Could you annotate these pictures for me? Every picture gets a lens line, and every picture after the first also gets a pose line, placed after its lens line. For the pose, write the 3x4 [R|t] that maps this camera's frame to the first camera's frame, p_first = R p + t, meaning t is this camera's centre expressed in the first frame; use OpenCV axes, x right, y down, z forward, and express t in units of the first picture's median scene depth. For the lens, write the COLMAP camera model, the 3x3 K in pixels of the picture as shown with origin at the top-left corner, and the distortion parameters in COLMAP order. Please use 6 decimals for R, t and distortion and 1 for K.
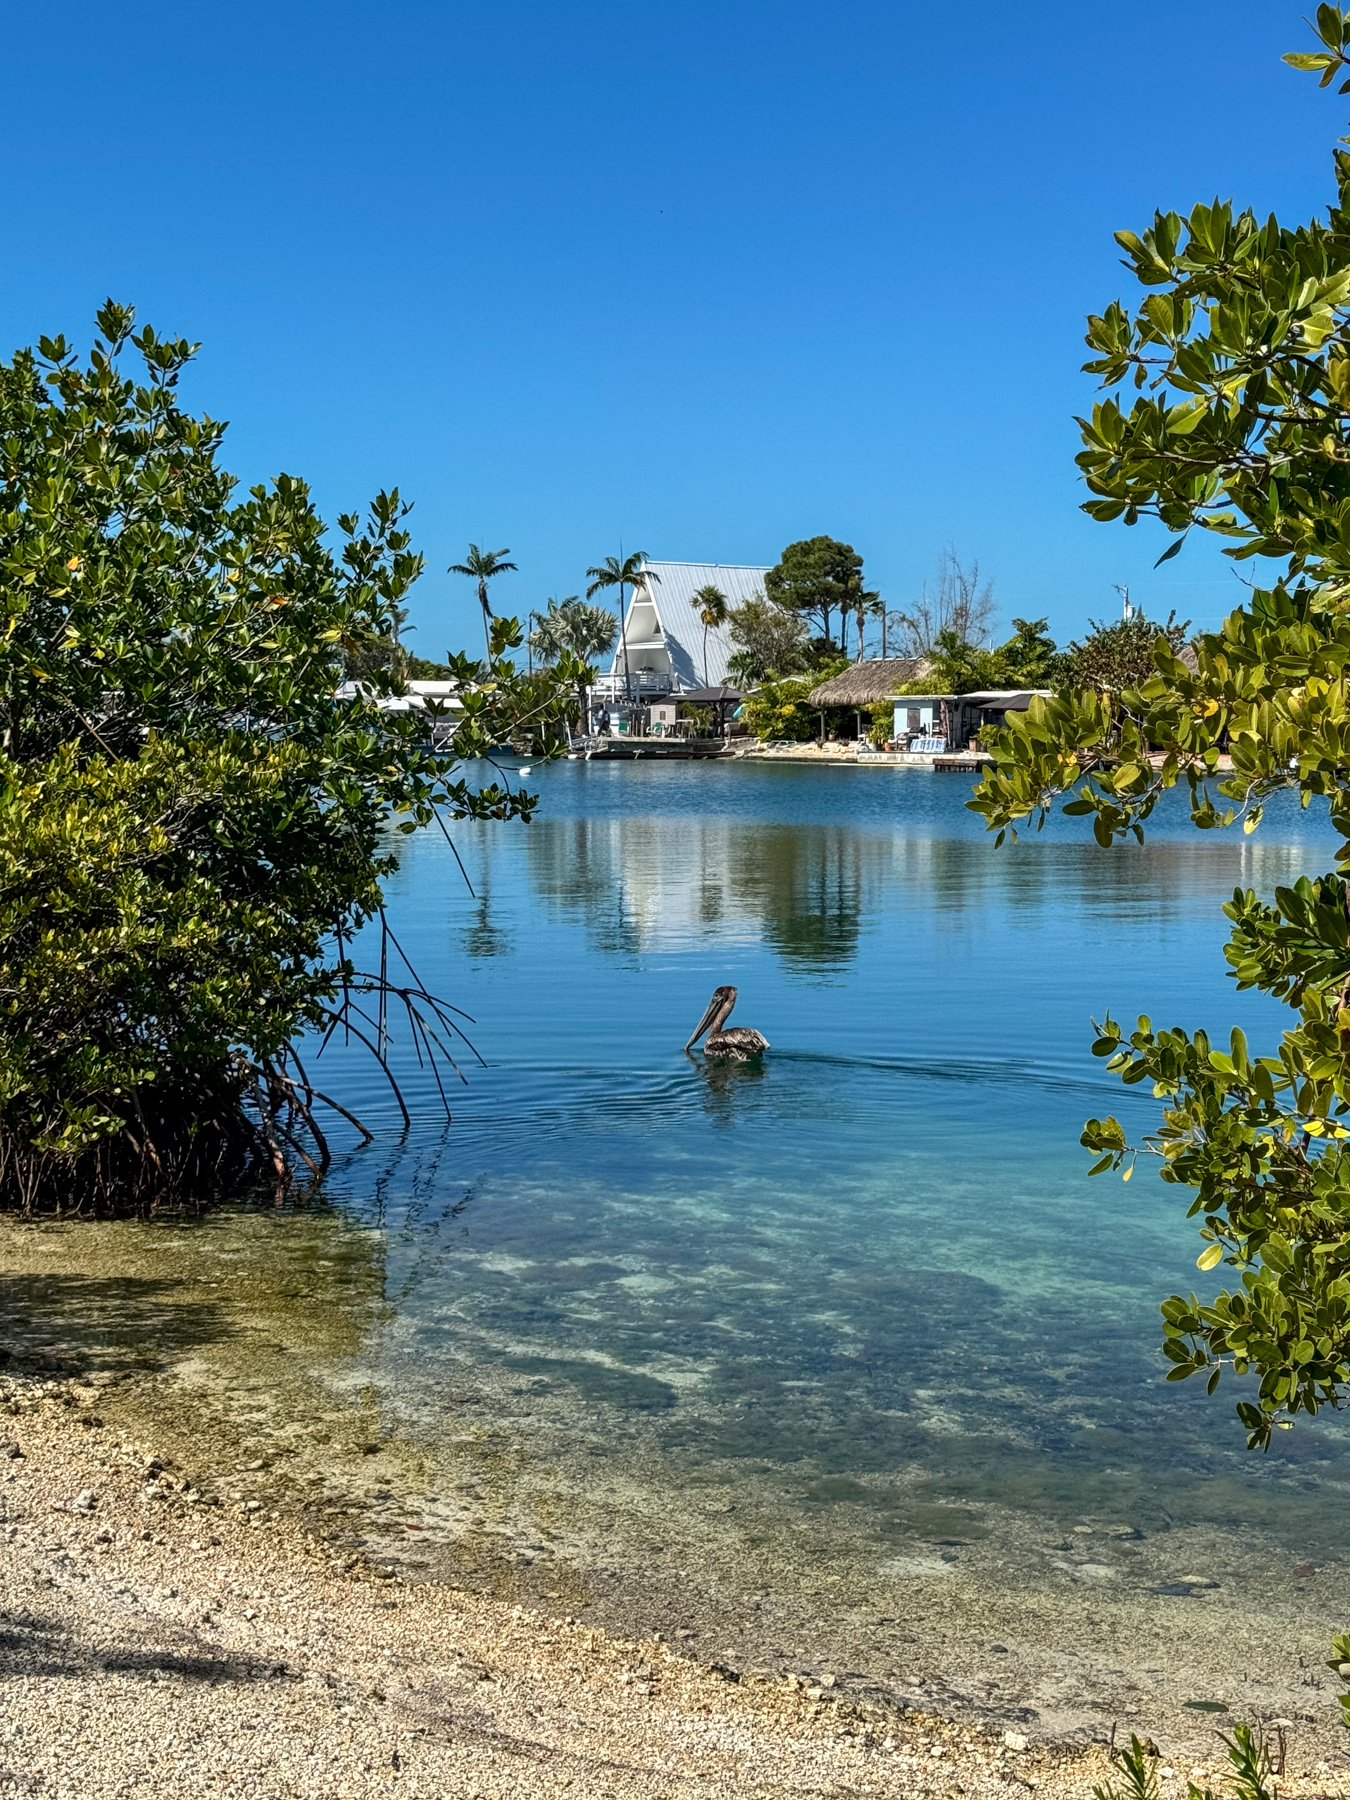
lens RADIAL K [[2504.6, 0, 681.4], [0, 2504.6, 910.3], [0, 0, 1]] dist [0.108172, 0.000000]
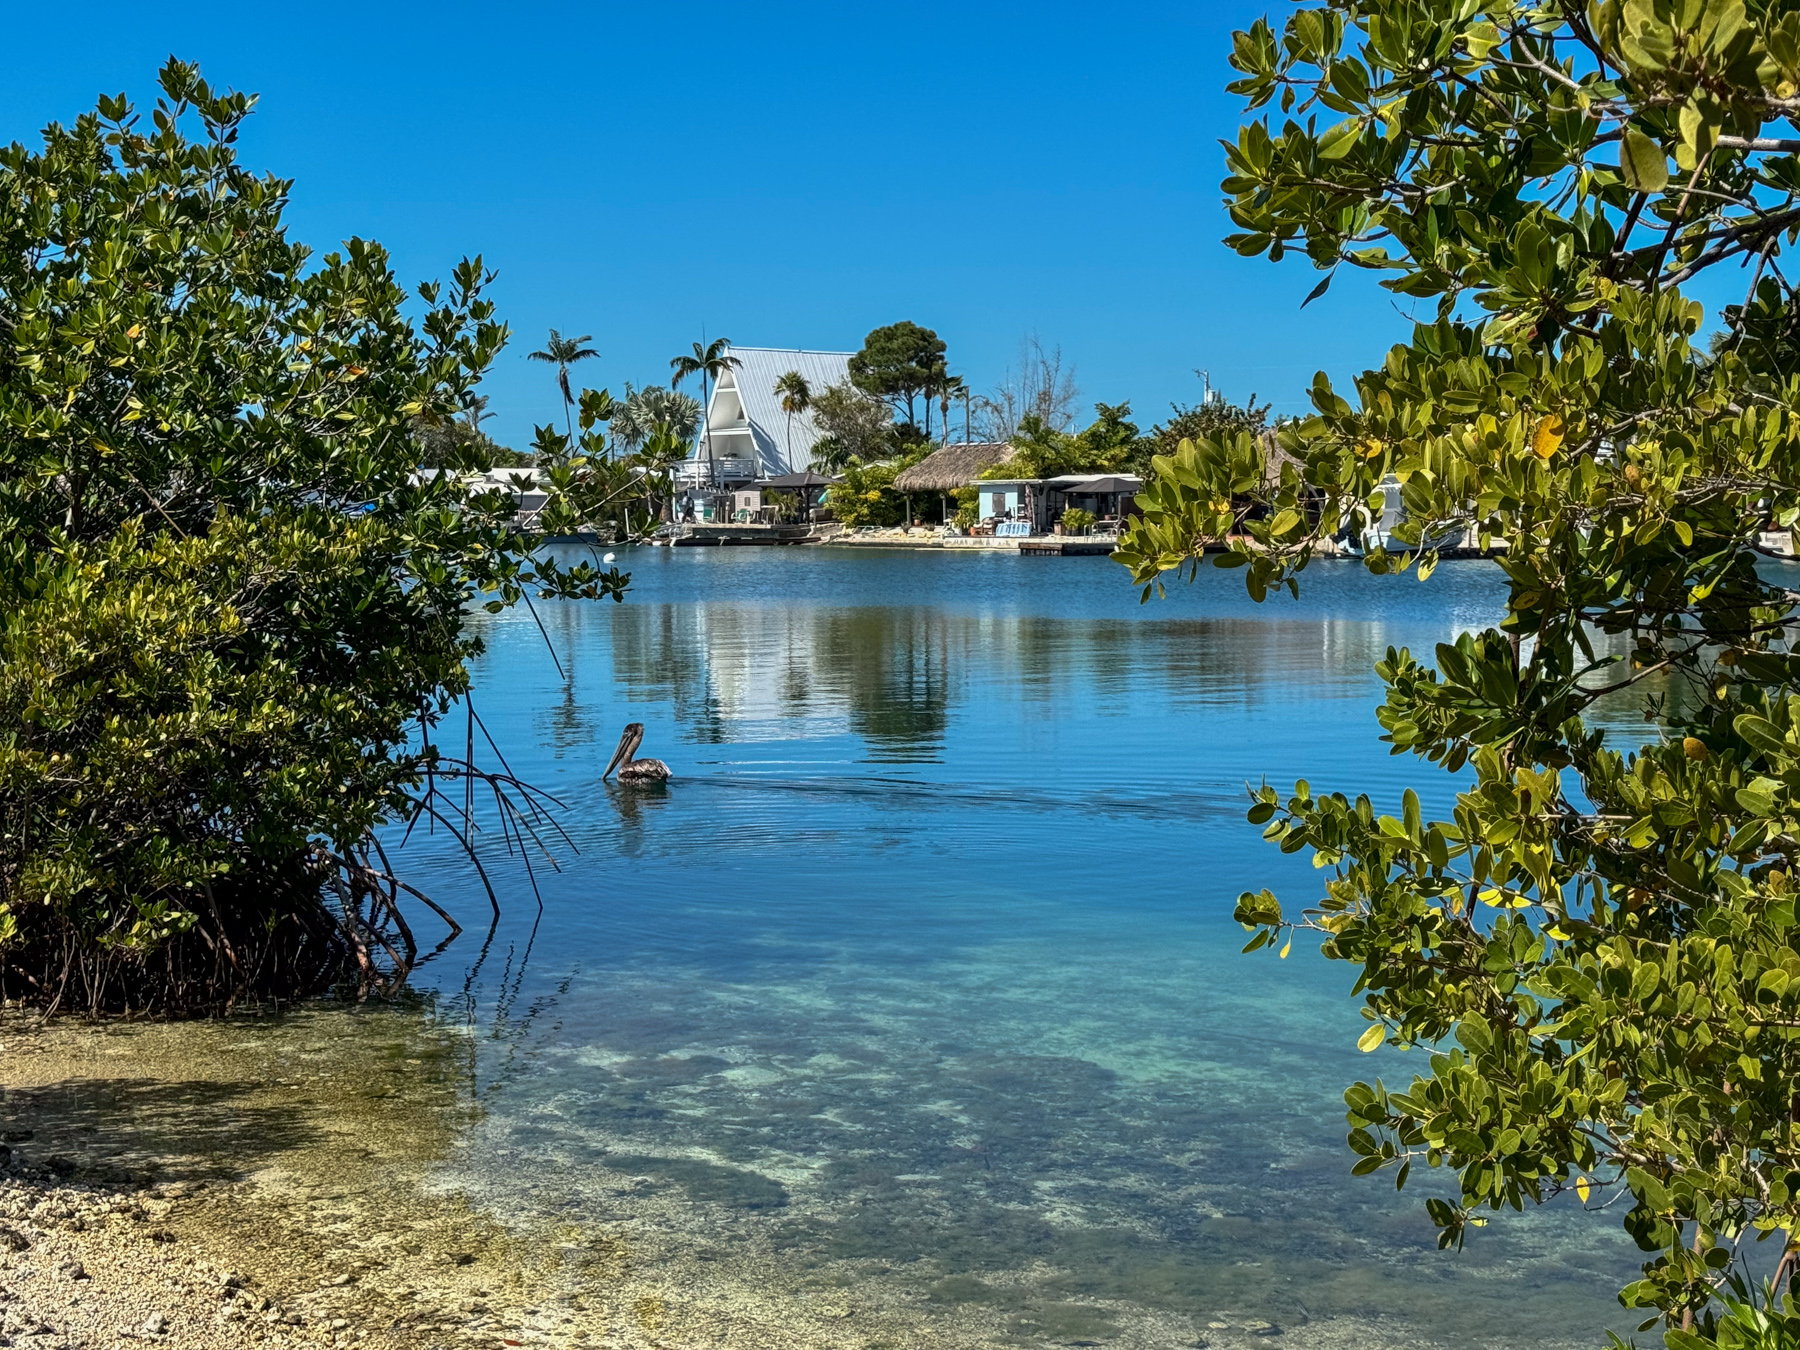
lens RADIAL K [[2504.6, 0, 908.6], [0, 2504.6, 680.7], [0, 0, 1]] dist [0.108172, 0.000000]
pose [[0.998339, -0.010811, 0.056585, -0.006739], [0.011187, 0.999917, -0.006325, 0.004191], [-0.056512, 0.006948, 0.998378, 0.035727]]
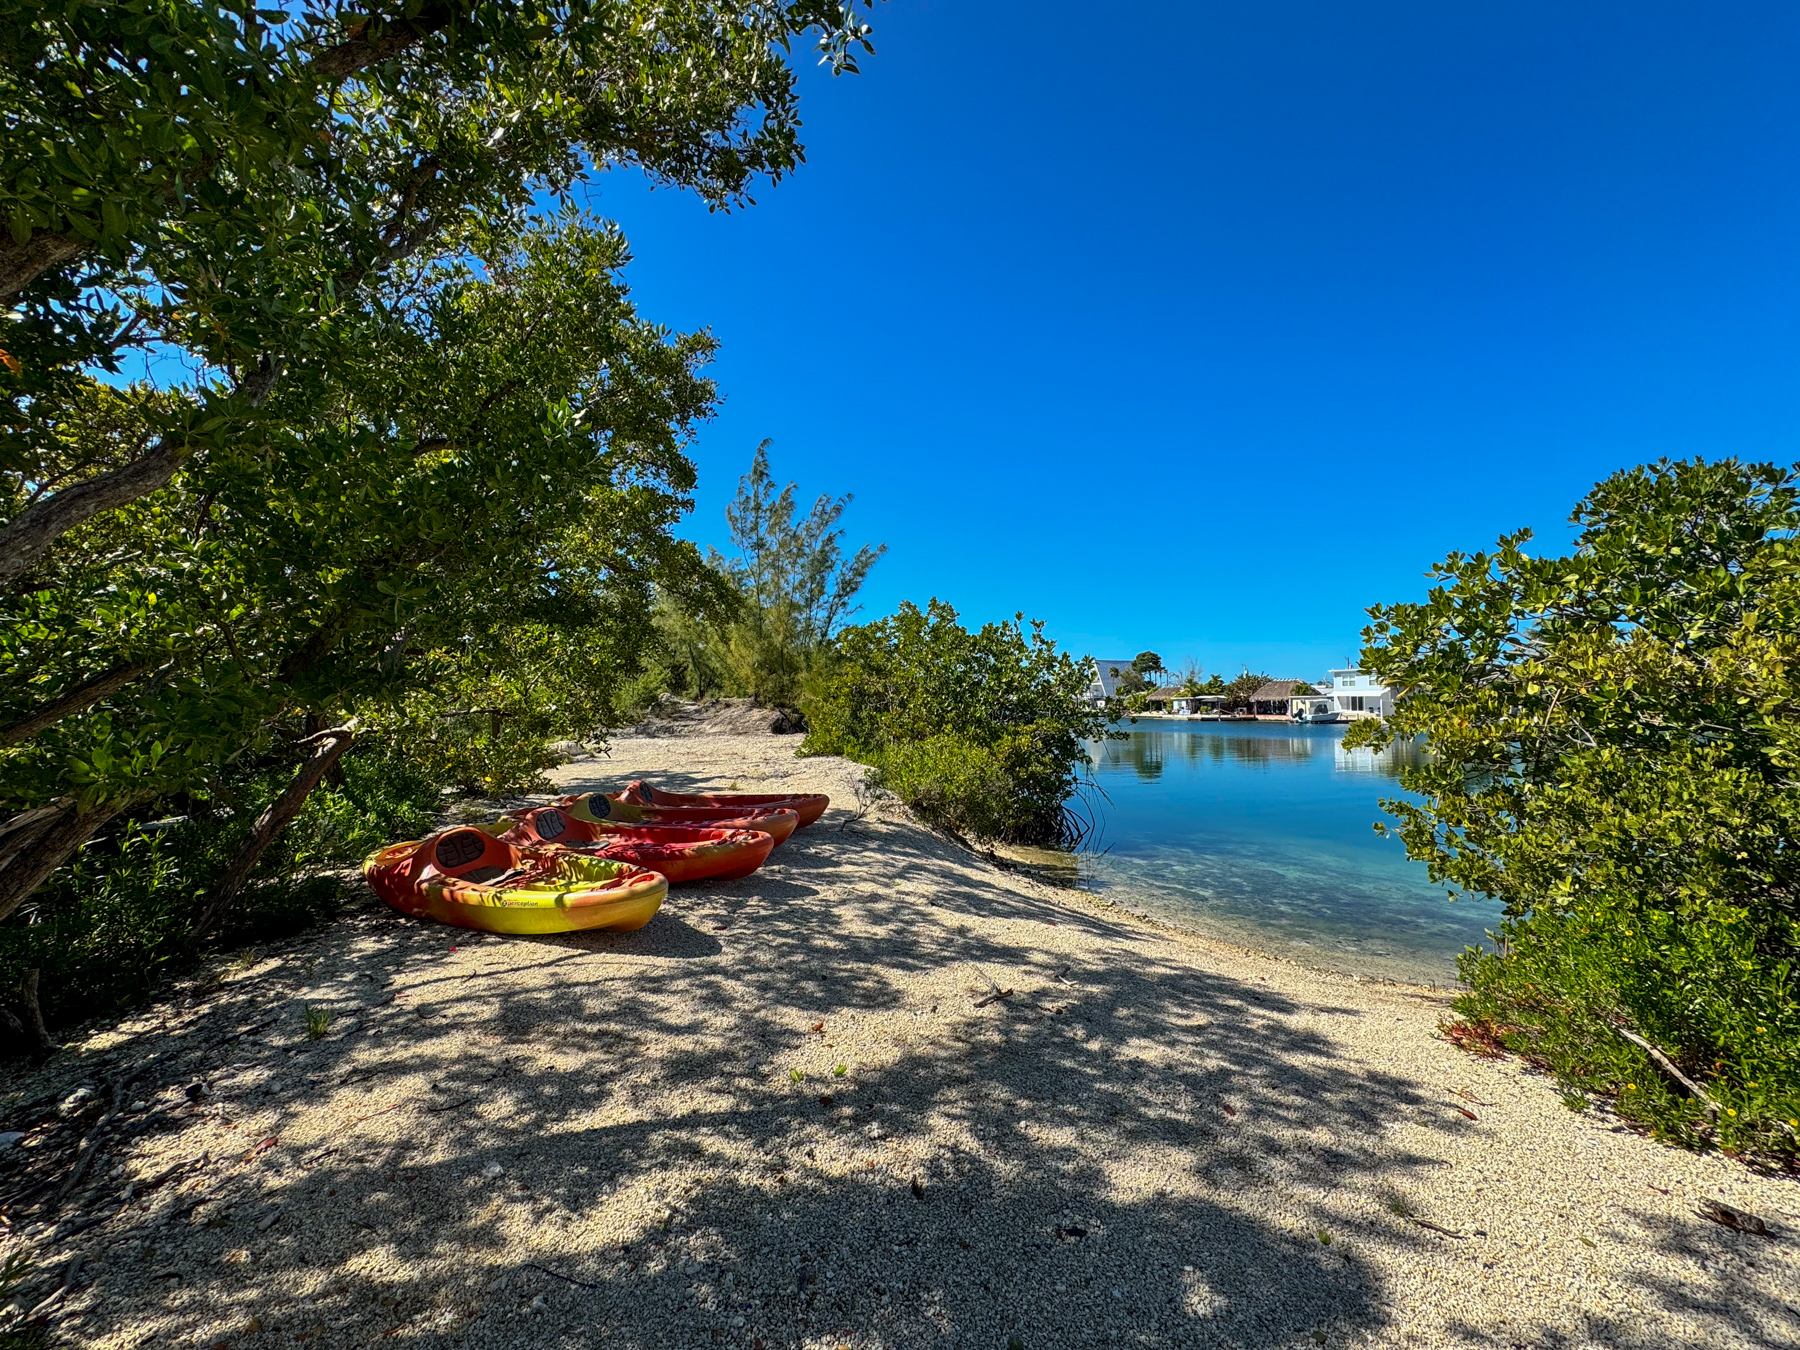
lens RADIAL K [[722.5, 0, 911.1], [0, 722.5, 661.4], [0, 0, 1]] dist [-0.002384, -0.000126]
pose [[0.968329, -0.026430, -0.248275, -0.126242], [-0.007707, 0.990743, -0.135529, -0.005152], [0.249559, 0.133150, 0.959162, -0.156037]]
